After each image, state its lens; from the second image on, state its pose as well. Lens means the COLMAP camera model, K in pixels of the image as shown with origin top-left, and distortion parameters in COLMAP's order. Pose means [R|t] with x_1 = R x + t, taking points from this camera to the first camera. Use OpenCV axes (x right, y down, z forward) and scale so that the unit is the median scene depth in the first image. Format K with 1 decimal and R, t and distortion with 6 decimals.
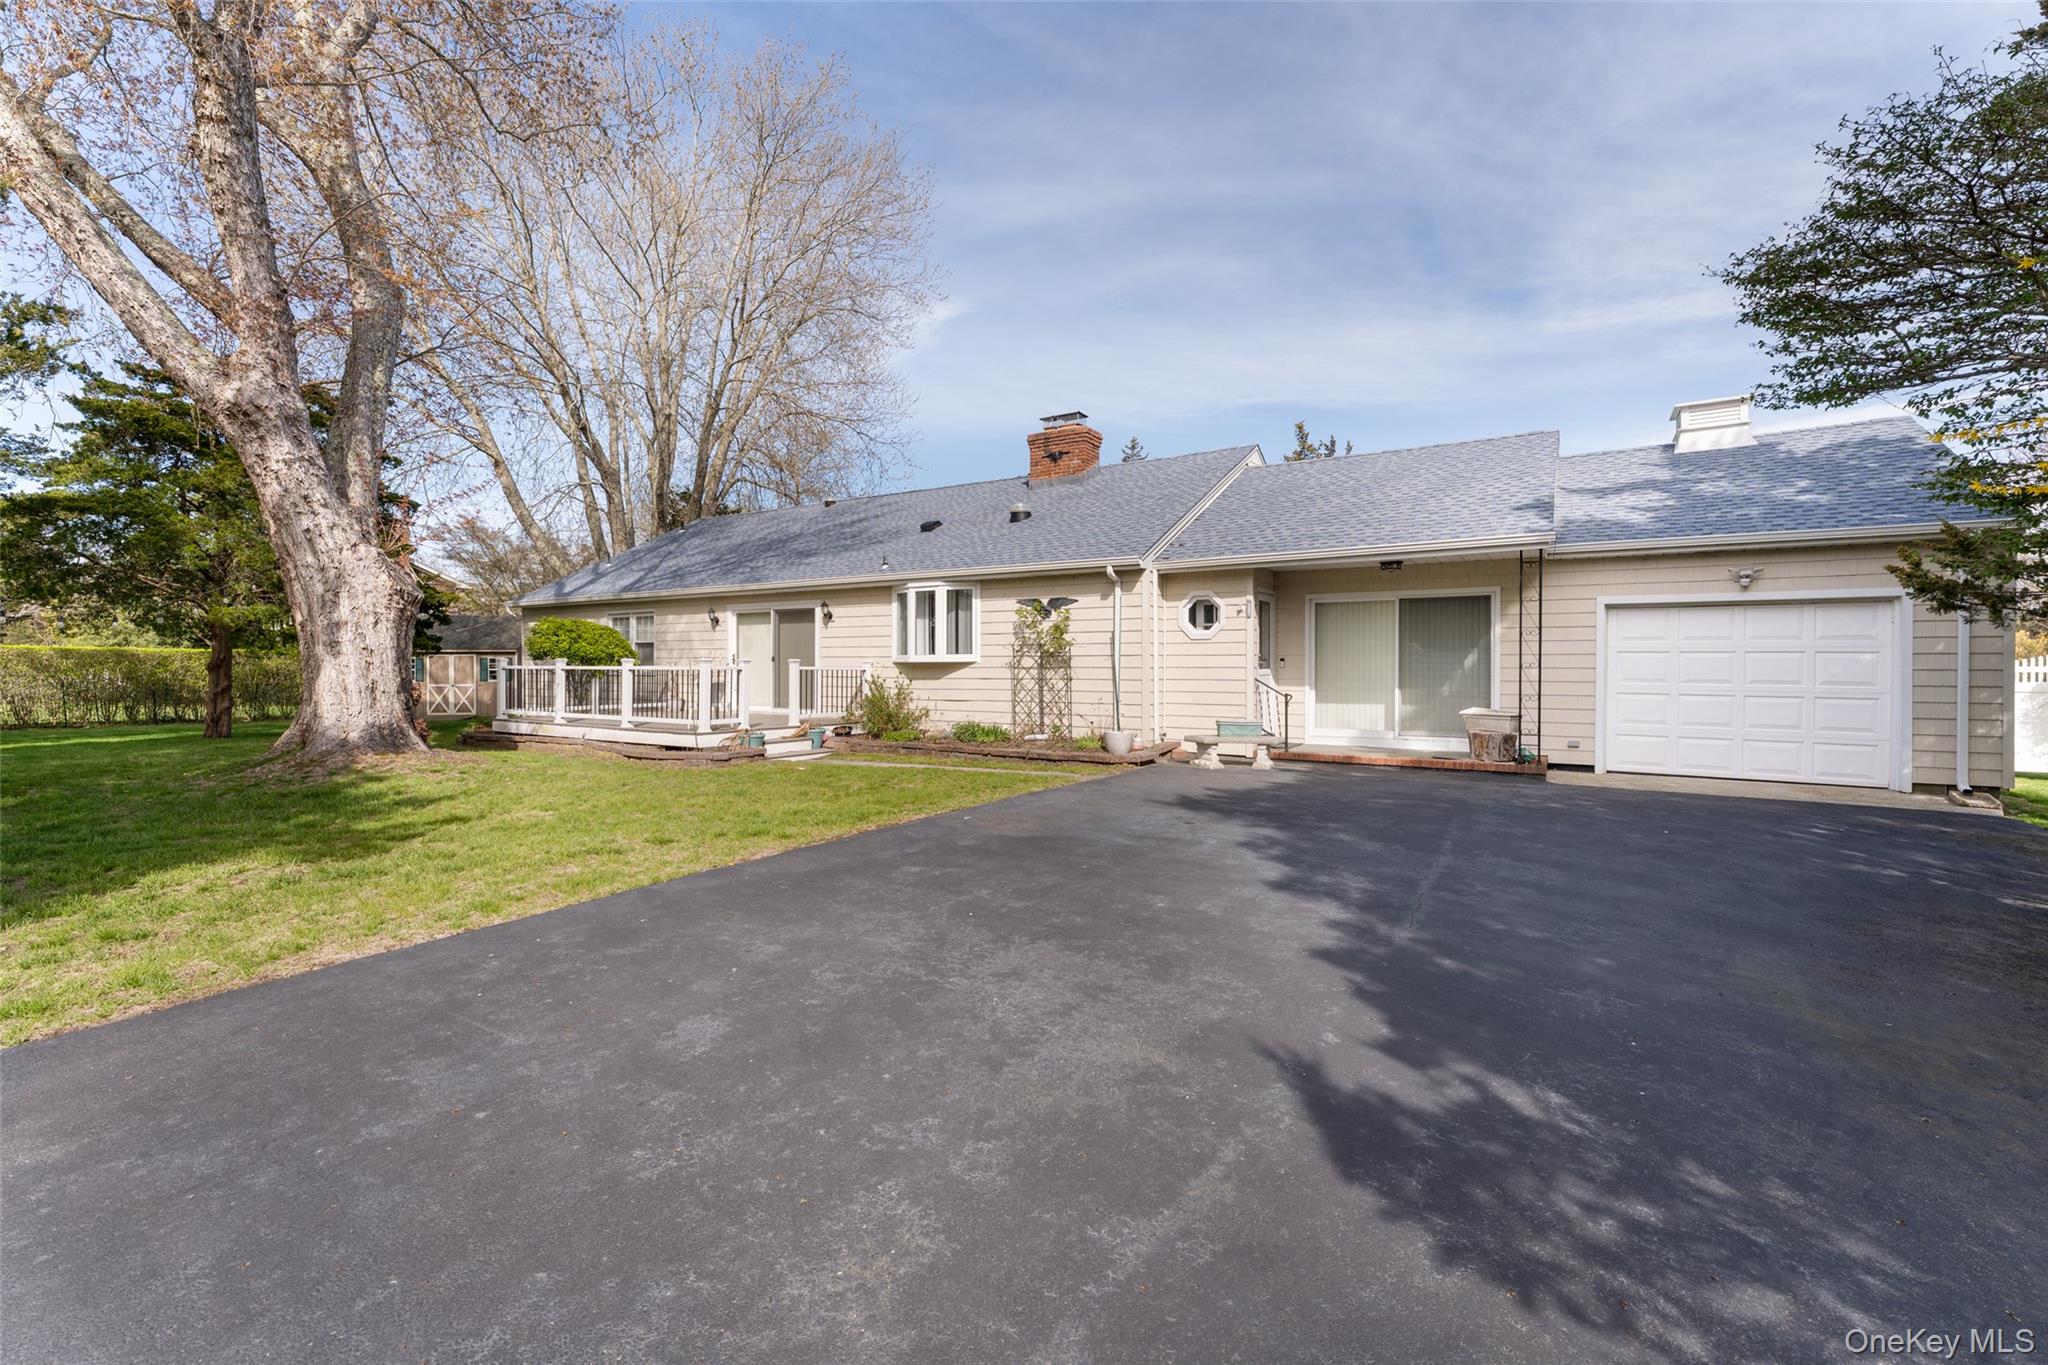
lens RADIAL K [[802.3, 0, 979.7], [0, 802.3, 664.4], [0, 0, 1]] dist [-0.000115, -0.000072]
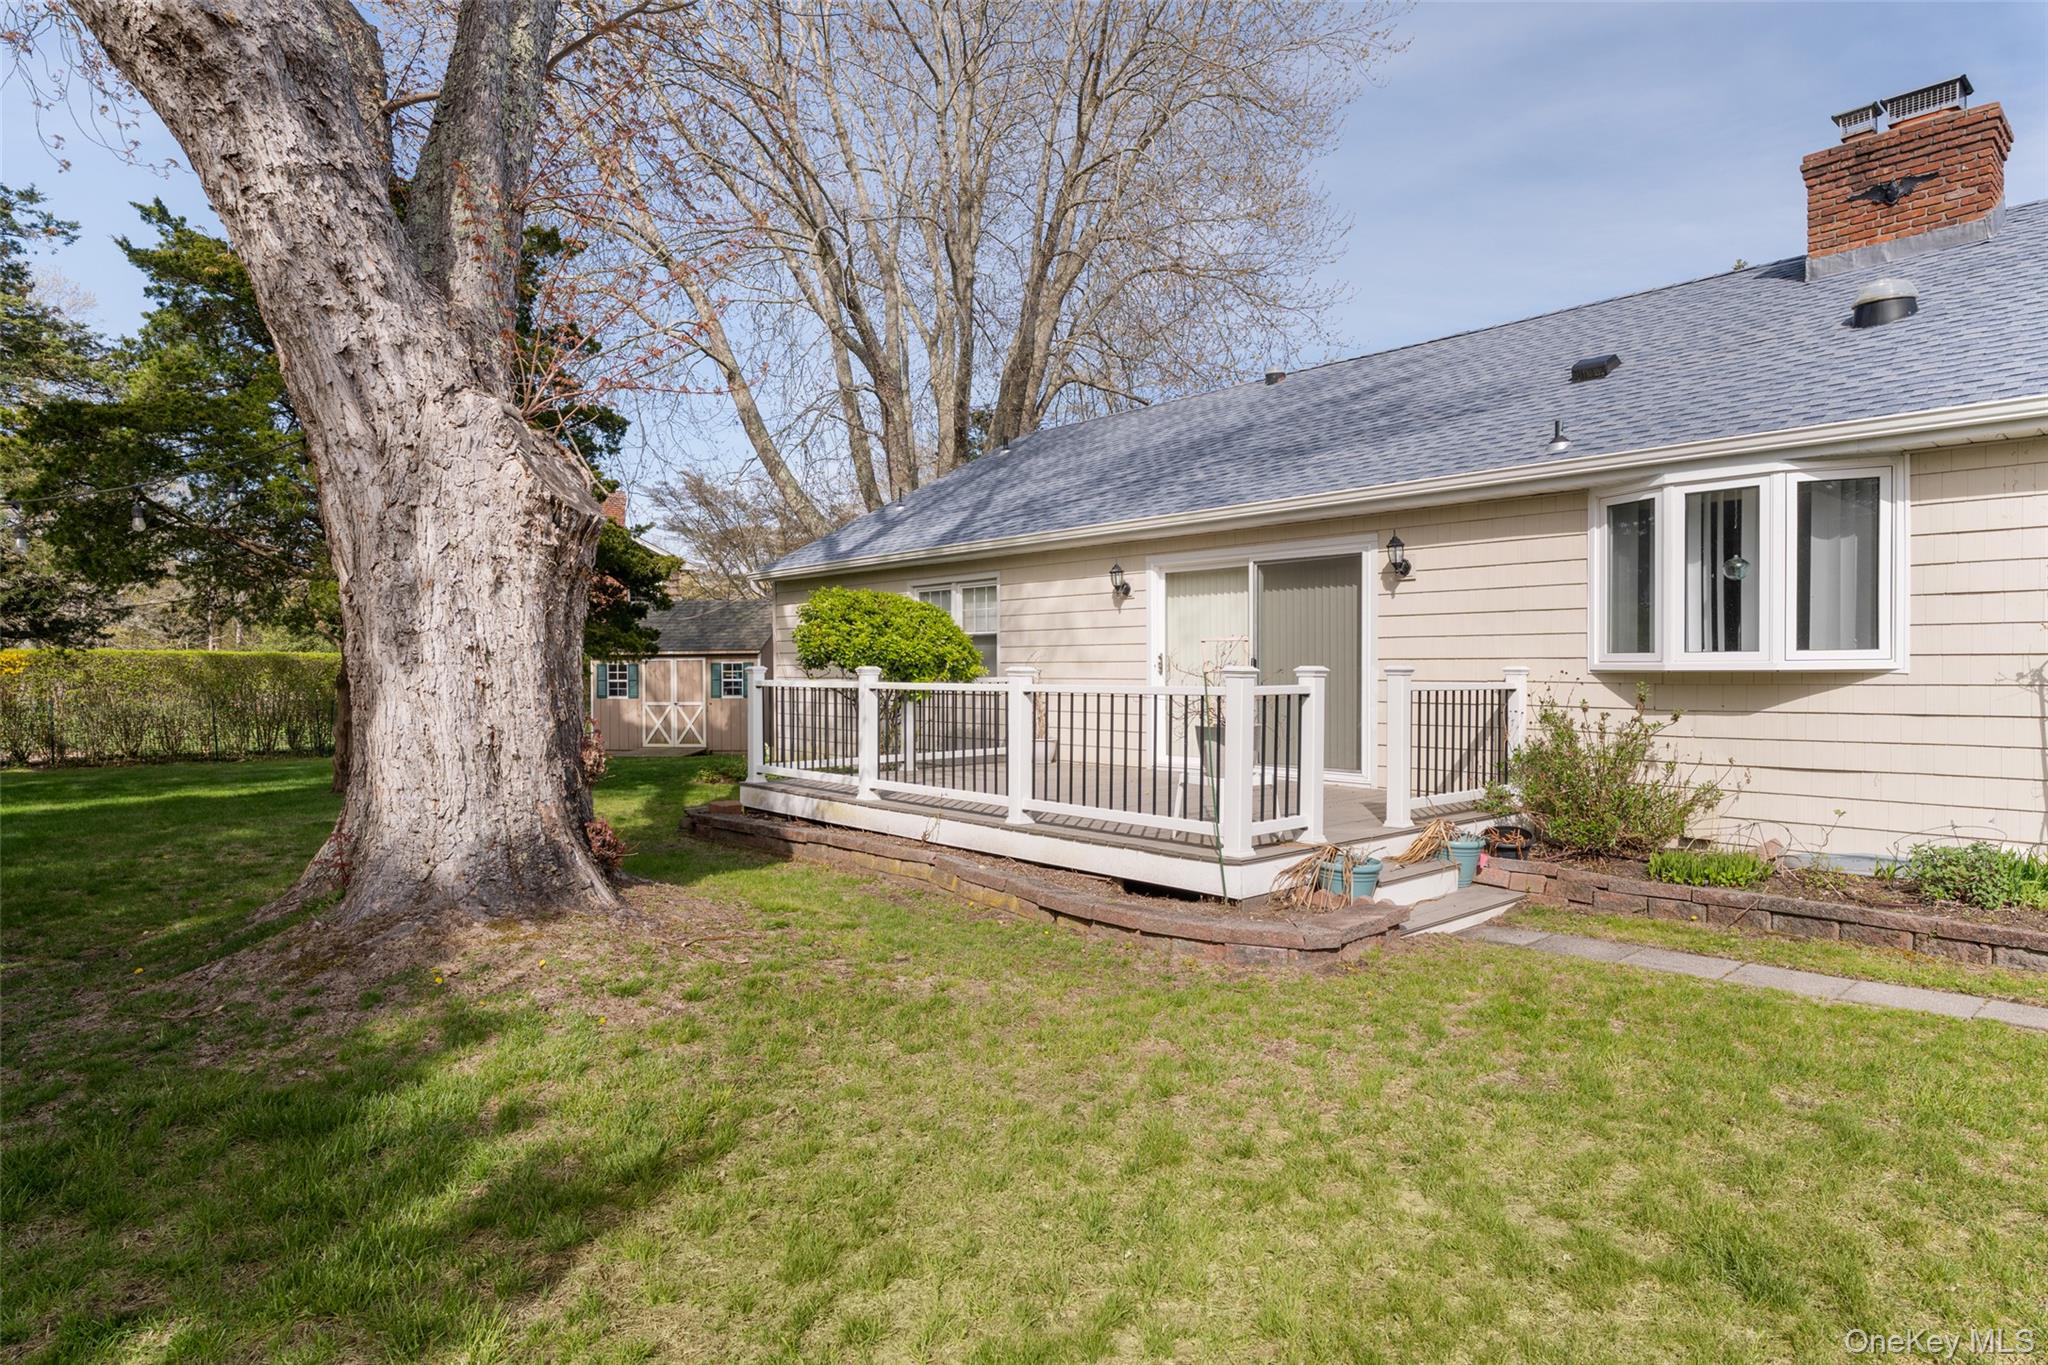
lens RADIAL K [[1071.1, 0, 1018.4], [0, 1071.1, 668.3], [0, 0, 1]] dist [0.002392, 0.001026]
pose [[0.962914, -0.004588, -0.269770, -0.246912], [0.005165, 0.999986, 0.001430, -0.006216], [0.269759, -0.002770, 0.962924, 0.381301]]
